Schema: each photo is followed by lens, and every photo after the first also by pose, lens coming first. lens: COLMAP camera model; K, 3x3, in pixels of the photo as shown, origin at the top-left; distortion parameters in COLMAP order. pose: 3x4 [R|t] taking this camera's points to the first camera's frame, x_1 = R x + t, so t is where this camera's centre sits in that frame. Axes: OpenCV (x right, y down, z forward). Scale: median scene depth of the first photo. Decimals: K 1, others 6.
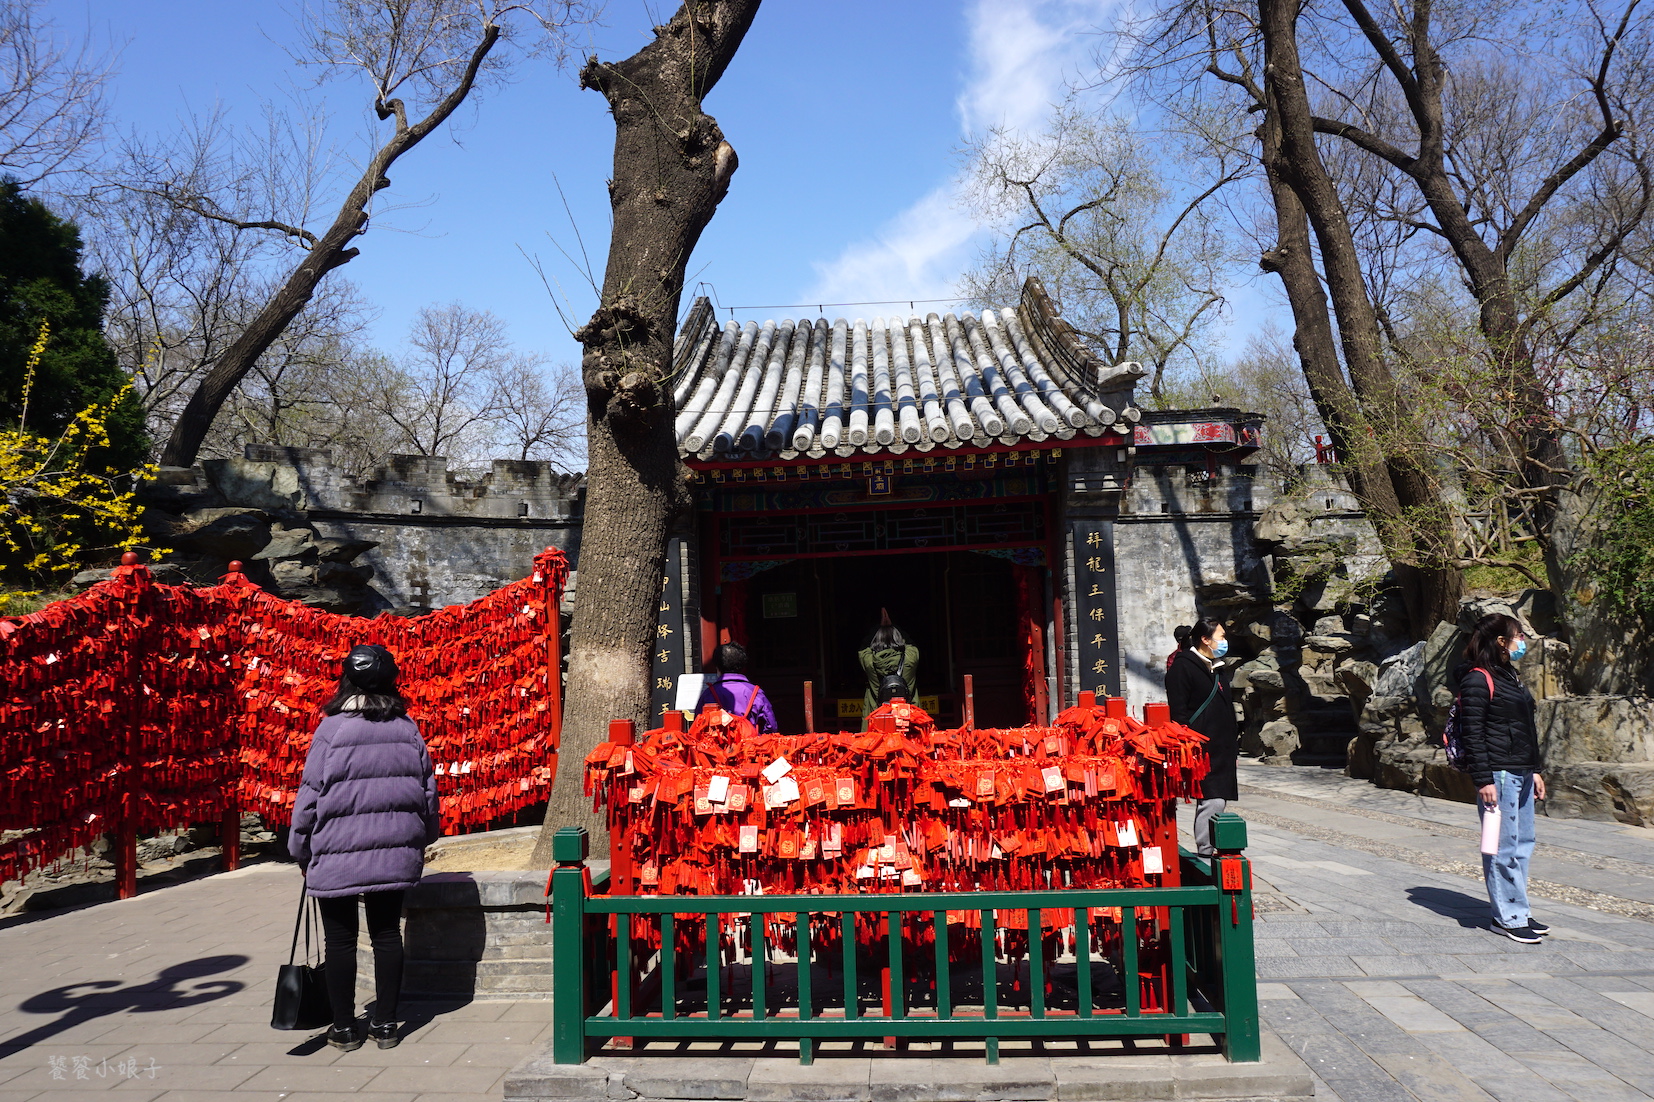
lens RADIAL K [[1168.9, 0, 826.8], [0, 1168.9, 541.4], [0, 0, 1]] dist [-0.032441, 0.001602]
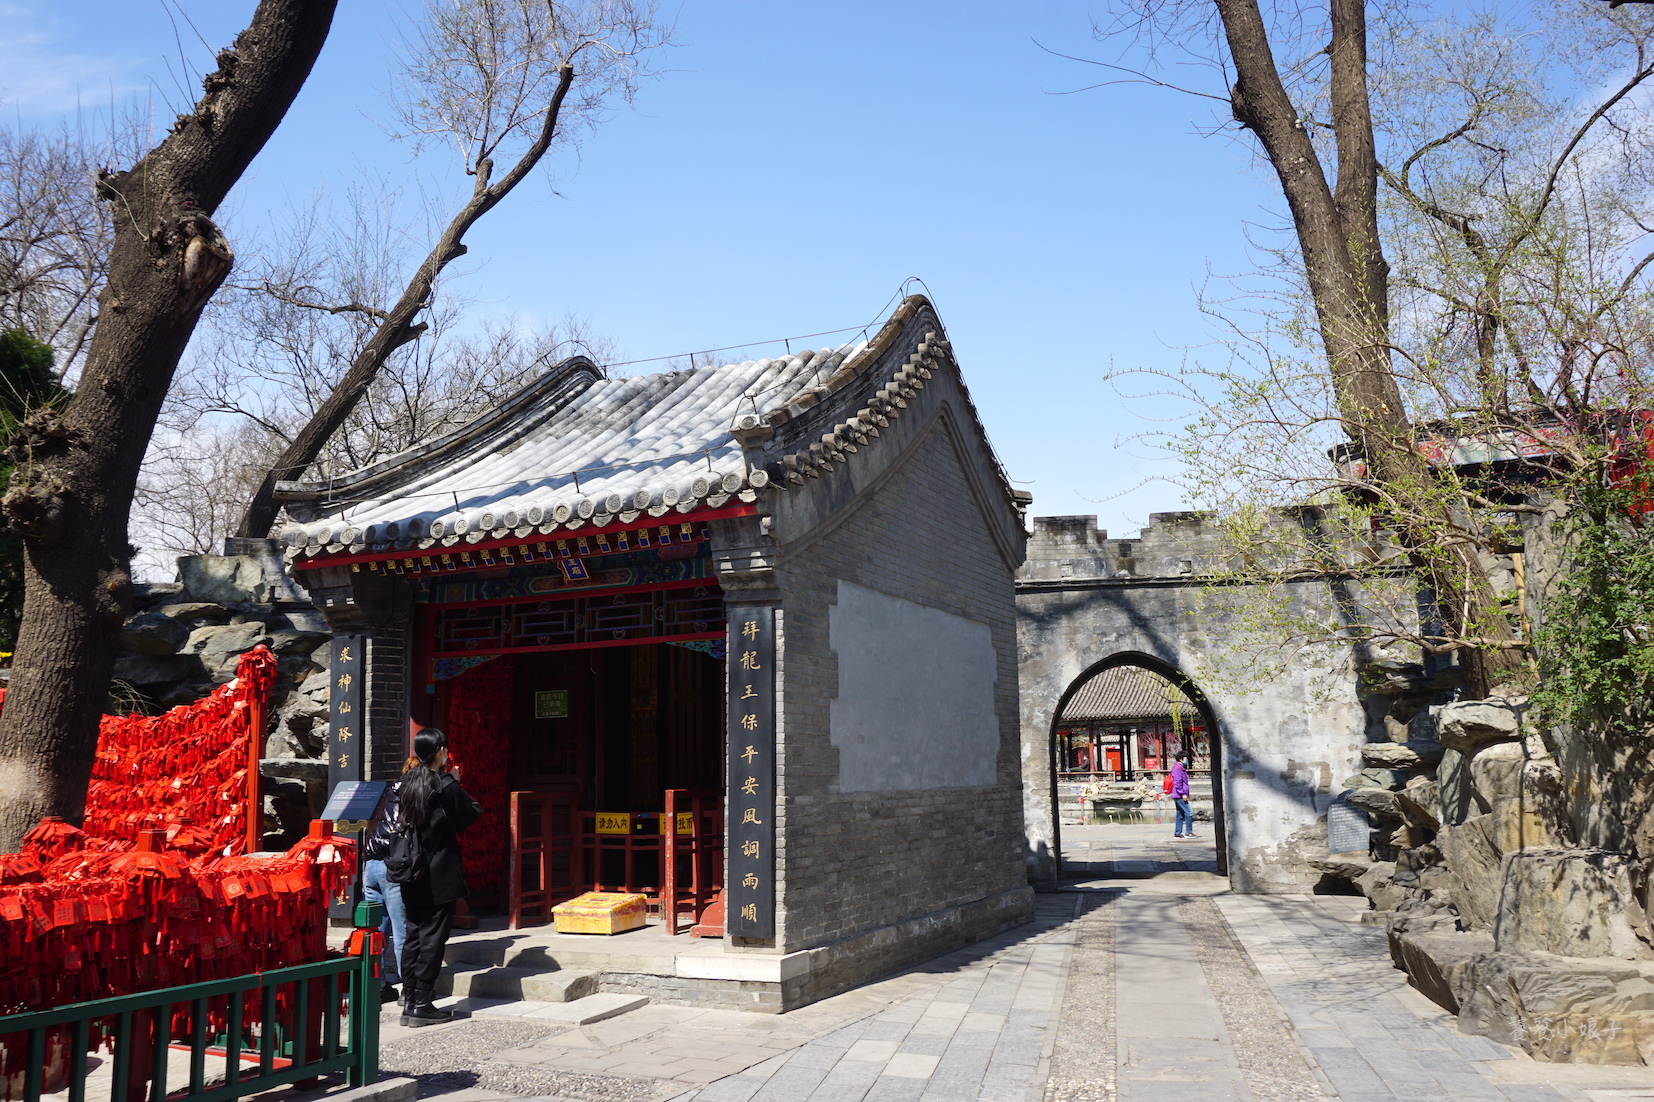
lens RADIAL K [[1420.8, 0, 826.5], [0, 1420.8, 549.4], [0, 0, 1]] dist [-0.020731, 0.009778]
pose [[0.916786, -0.039856, -0.397385, 0.558663], [0.026574, 0.998891, -0.038878, -0.014557], [0.398494, 0.025082, 0.916828, 0.086472]]
